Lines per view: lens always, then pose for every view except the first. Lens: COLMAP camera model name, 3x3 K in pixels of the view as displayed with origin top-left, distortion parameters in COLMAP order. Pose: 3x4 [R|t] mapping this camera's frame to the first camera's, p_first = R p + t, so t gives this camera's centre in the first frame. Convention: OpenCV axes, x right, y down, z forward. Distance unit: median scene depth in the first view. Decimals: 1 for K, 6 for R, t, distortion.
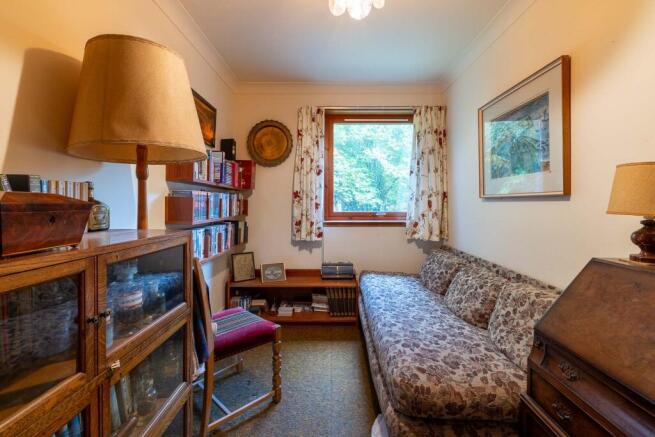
lens RADIAL K [[292.7, 0, 332.4], [0, 292.7, 215.6], [0, 0, 1]] dist [0.000530, 0.000071]
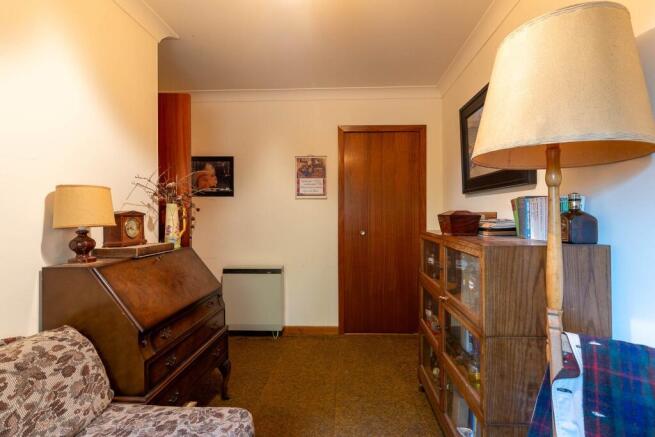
lens RADIAL K [[292.7, 0, 332.4], [0, 292.7, 215.6], [0, 0, 1]] dist [0.000530, 0.000071]
pose [[-0.999322, 0.007628, 0.036030, -0.053872], [0.009424, 0.998707, 0.049950, -0.078475], [-0.035602, 0.050255, -0.998102, 1.771728]]
